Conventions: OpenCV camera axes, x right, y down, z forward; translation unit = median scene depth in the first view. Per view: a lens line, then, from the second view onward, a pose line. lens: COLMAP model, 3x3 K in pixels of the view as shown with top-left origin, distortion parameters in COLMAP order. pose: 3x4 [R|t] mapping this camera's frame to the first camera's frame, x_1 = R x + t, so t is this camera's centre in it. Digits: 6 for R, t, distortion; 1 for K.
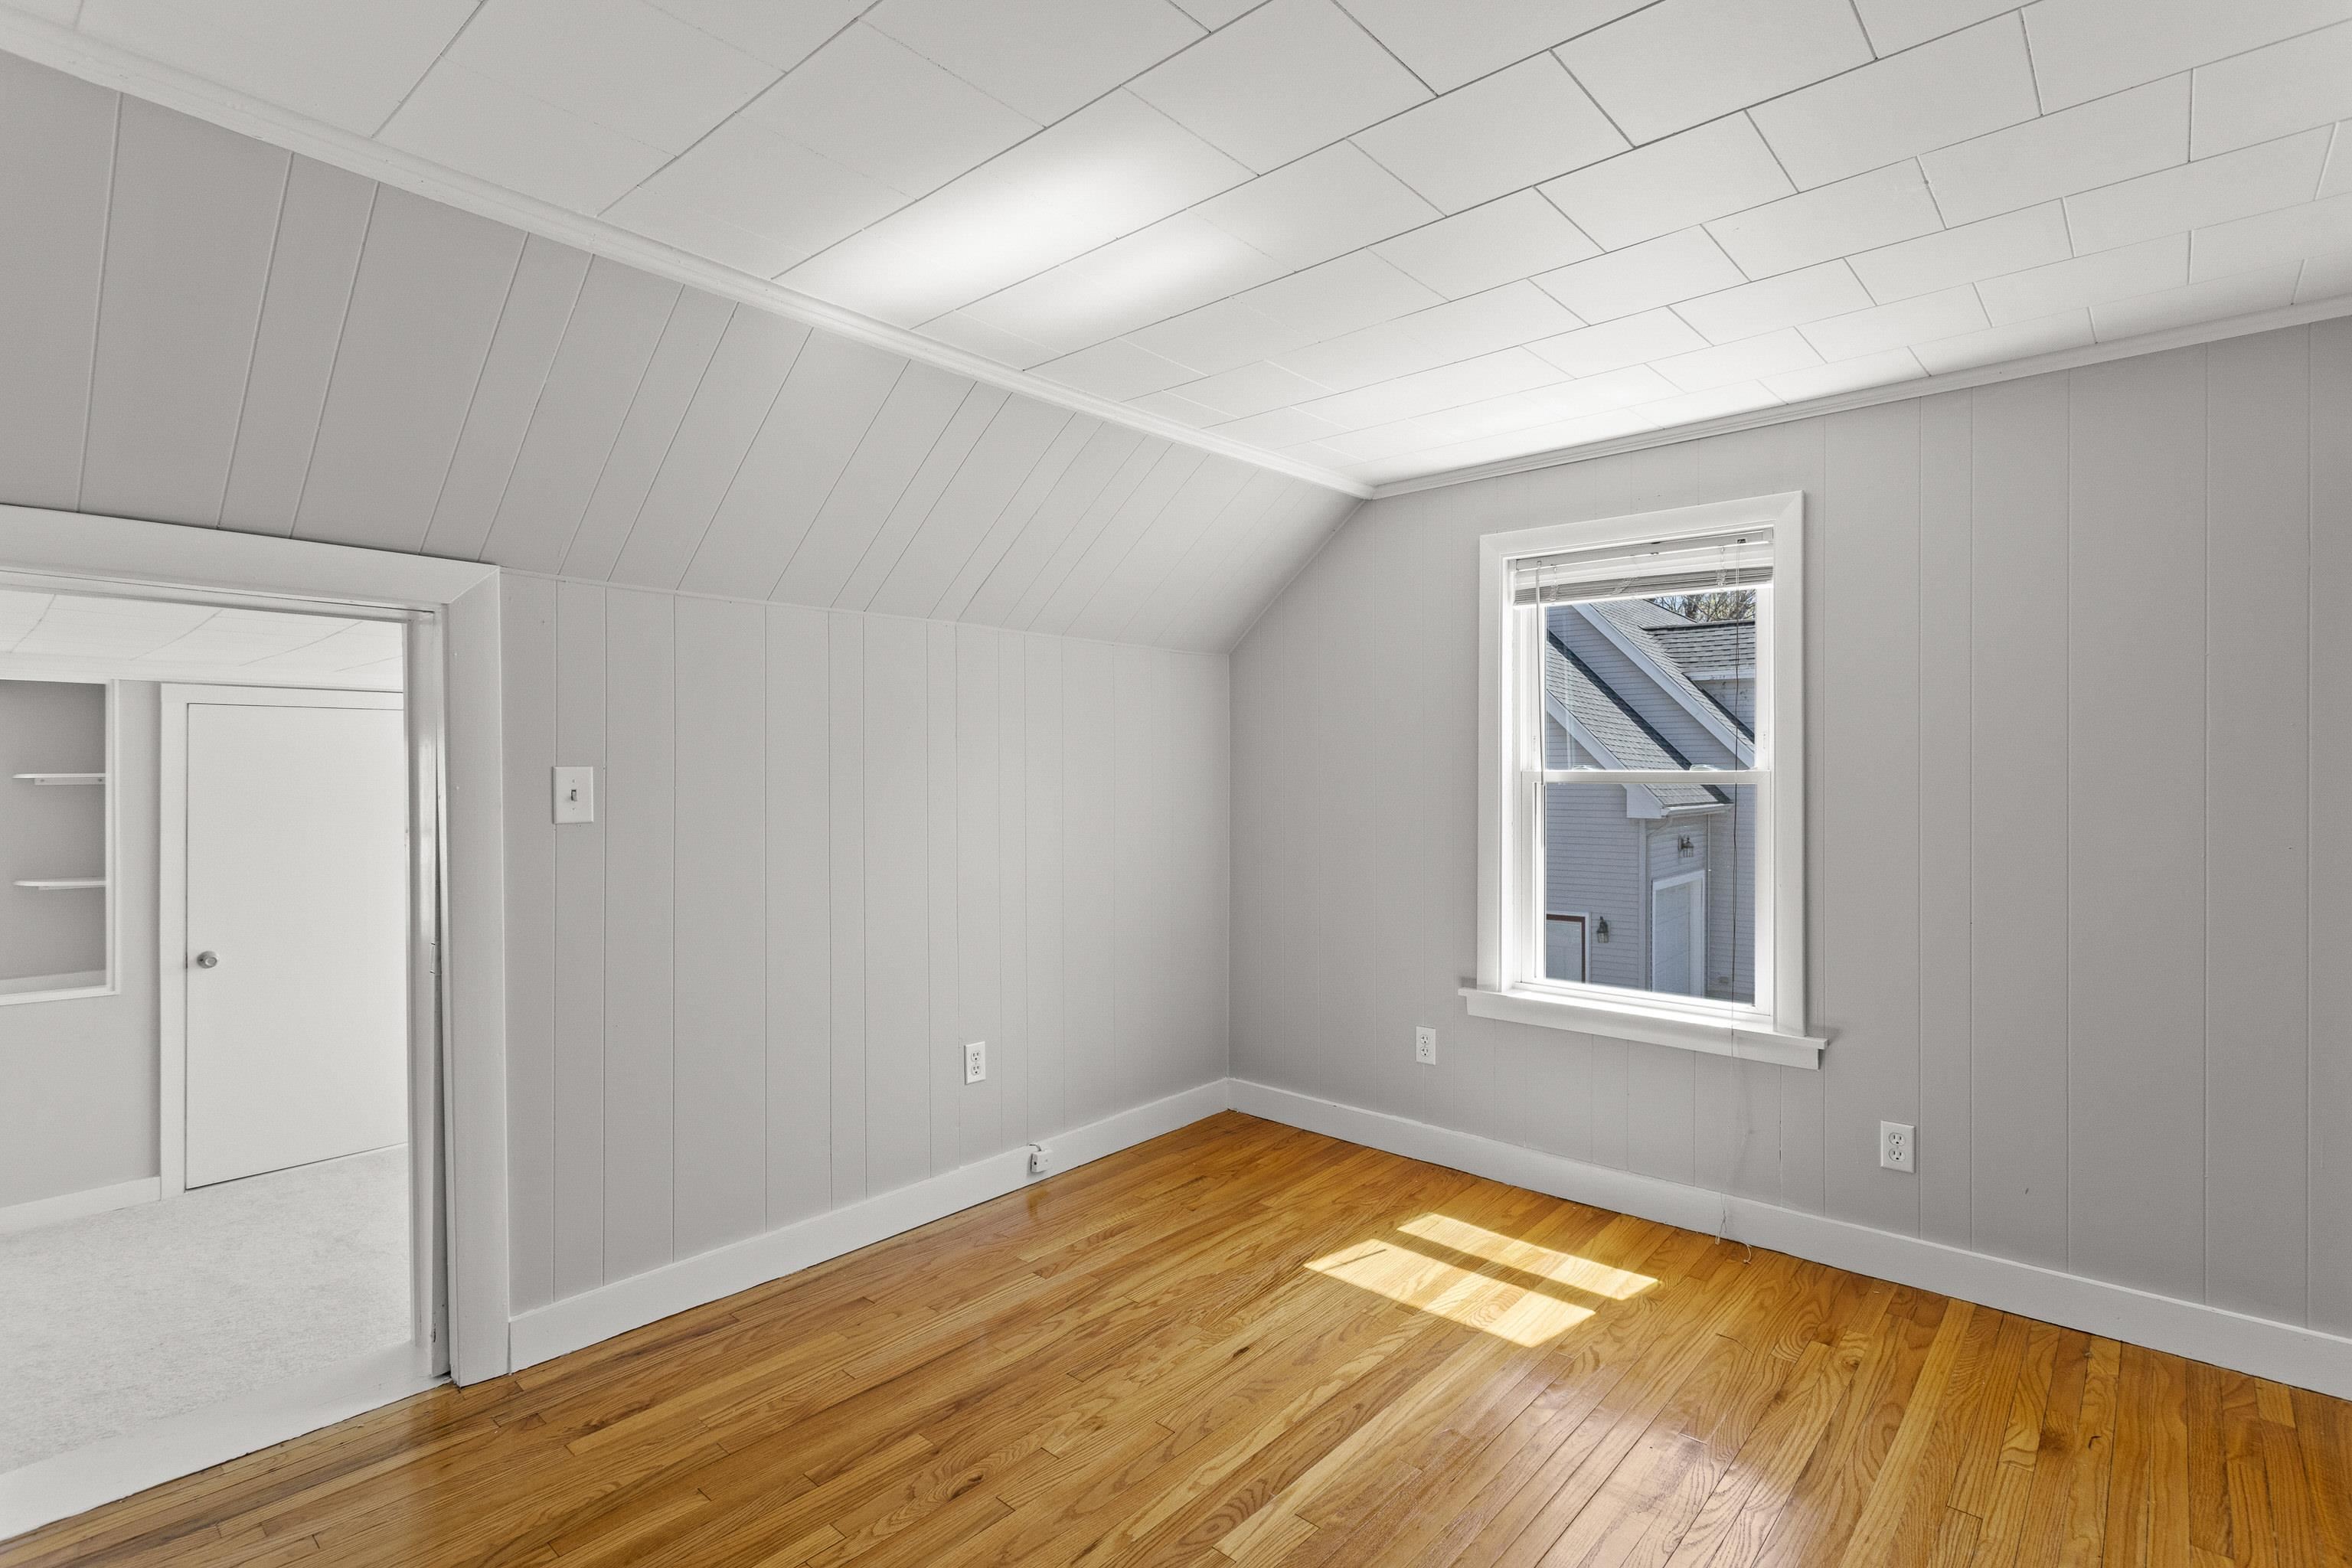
lens RADIAL K [[1112.7, 0, 1192.5], [0, 1112.7, 778.5], [0, 0, 1]] dist [0.000643, 0.001653]
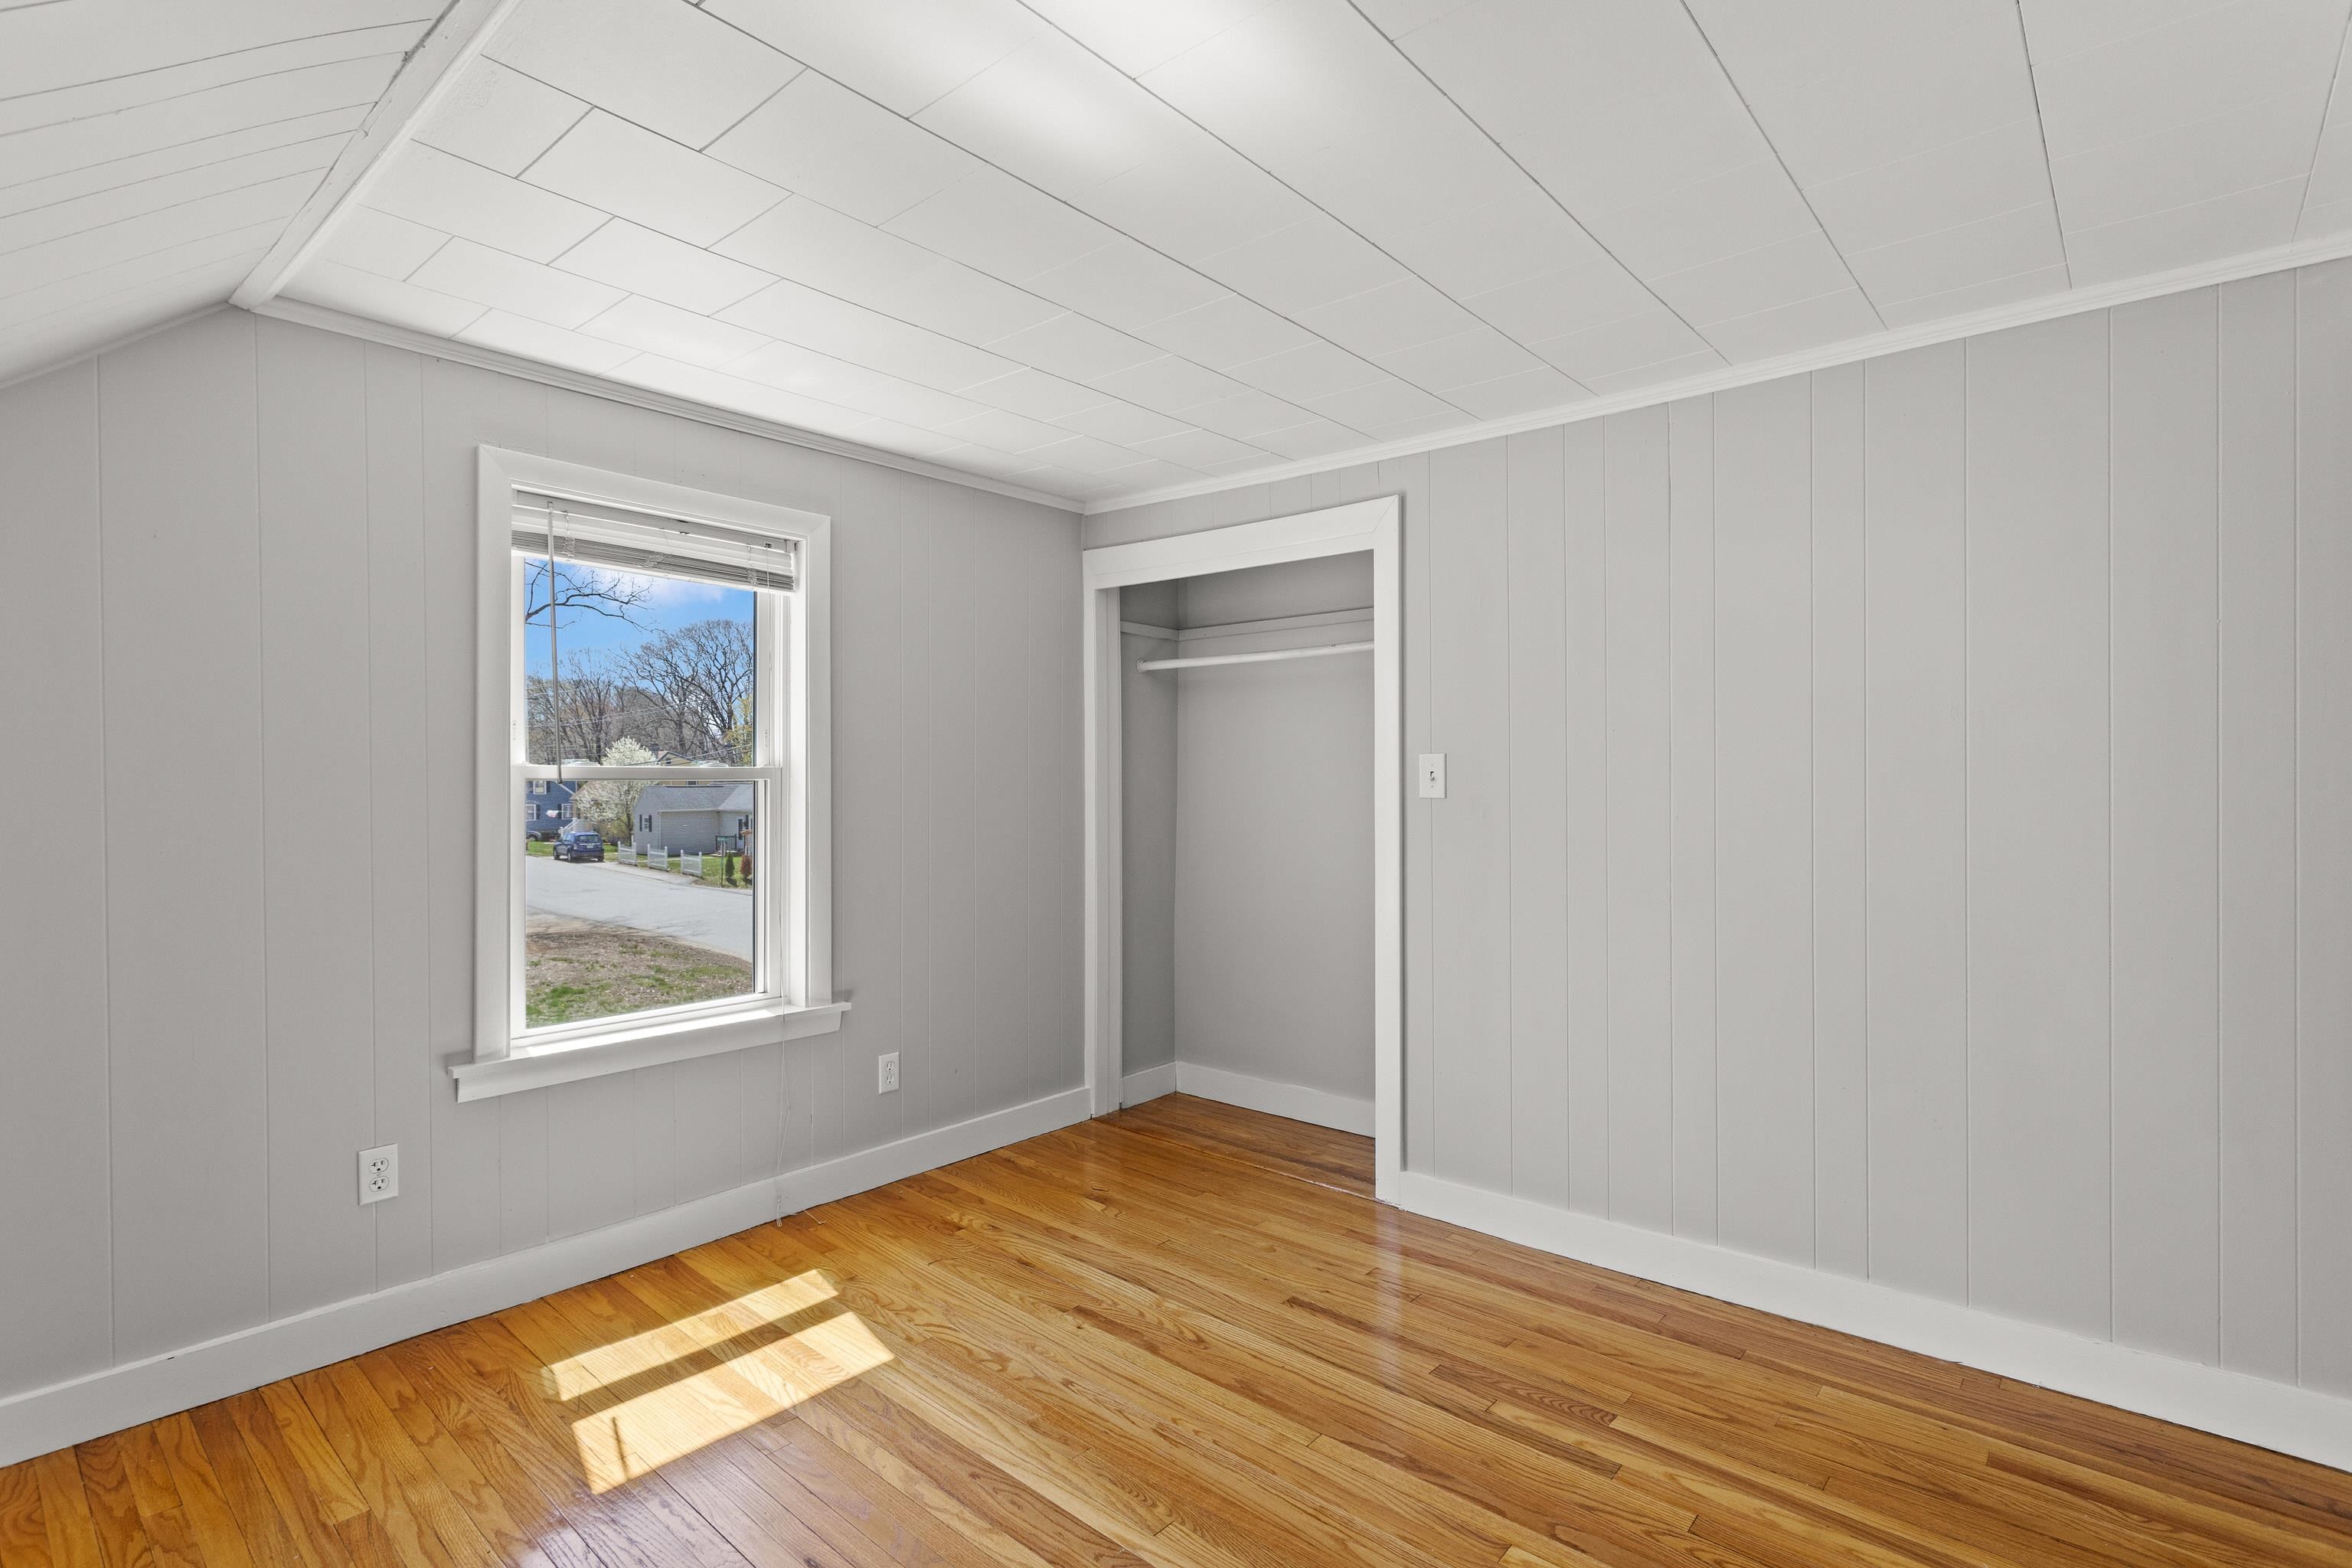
lens RADIAL K [[1112.7, 0, 1180.8], [0, 1112.7, 789.8], [0, 0, 1]] dist [0.000643, 0.001653]
pose [[0.002064, -0.011219, 0.999935, -0.580991], [0.007122, 0.999912, 0.011204, 0.005824], [-0.999973, 0.007098, 0.002144, 0.655773]]
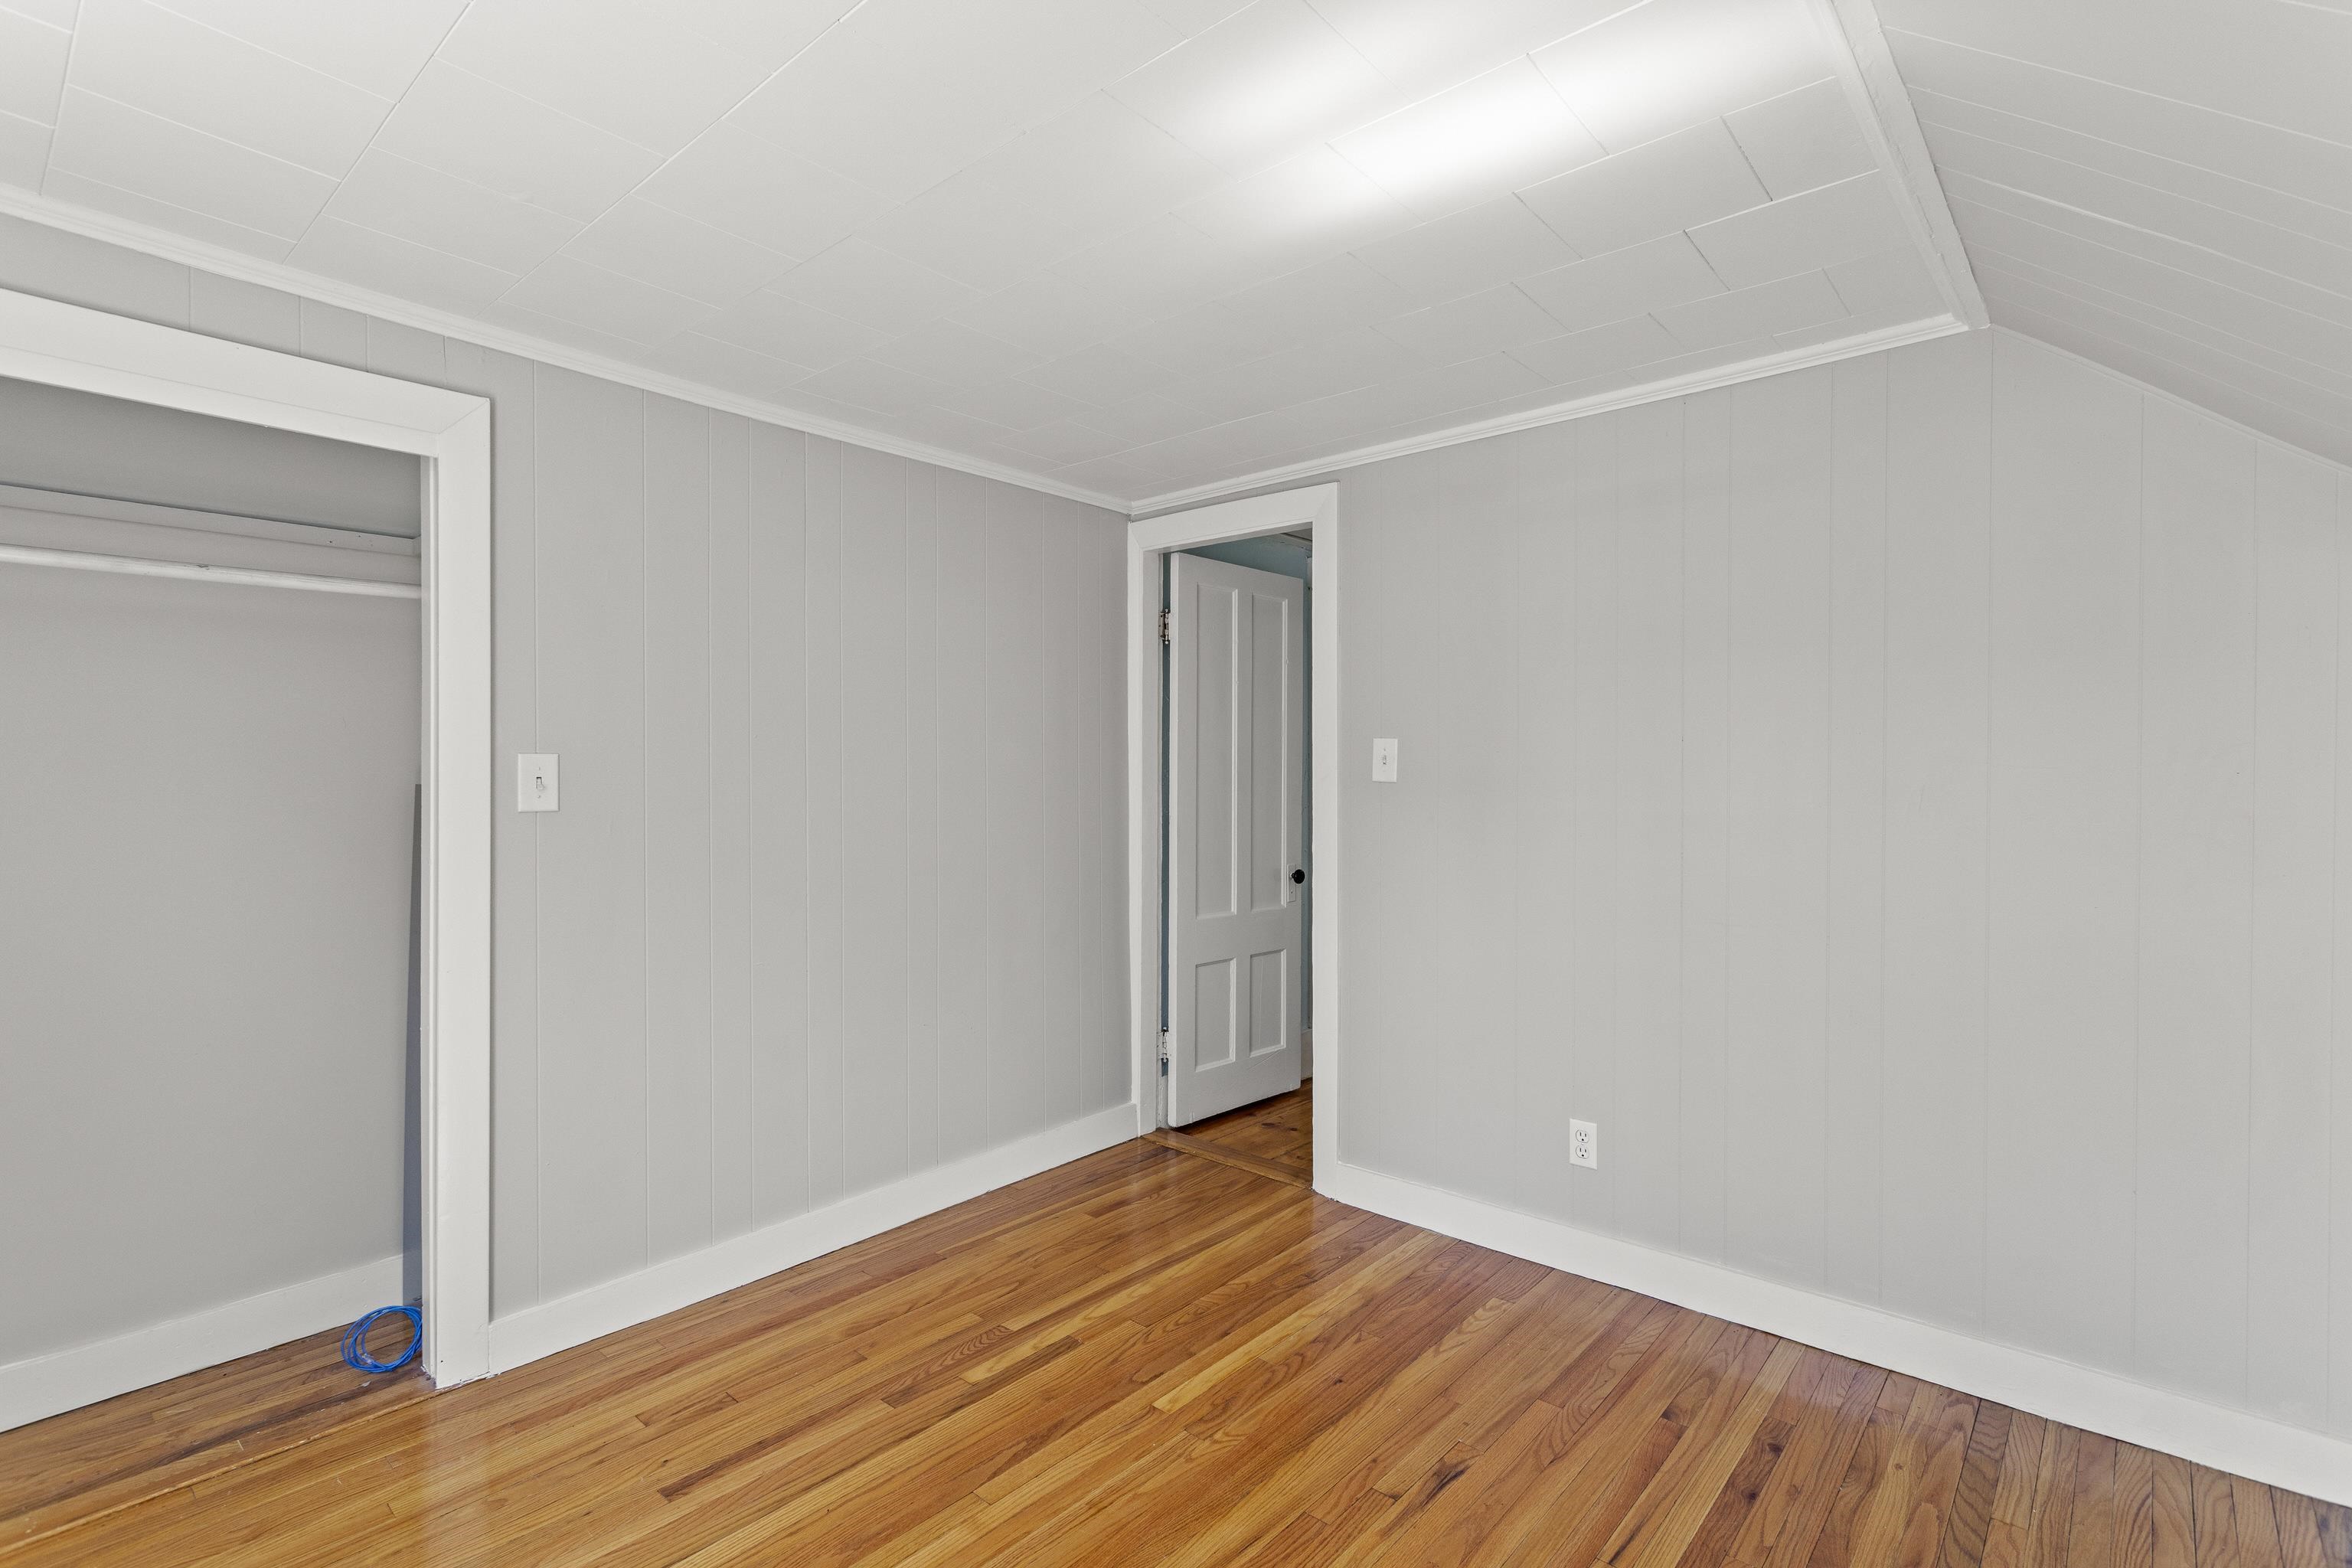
lens RADIAL K [[1112.7, 0, 1183.0], [0, 1112.7, 777.0], [0, 0, 1]] dist [0.000643, 0.001653]
pose [[-1.000000, -0.000322, 0.000746, 0.027678], [-0.000316, 0.999977, 0.006829, -0.003952], [-0.000748, 0.006828, -0.999976, 1.255991]]
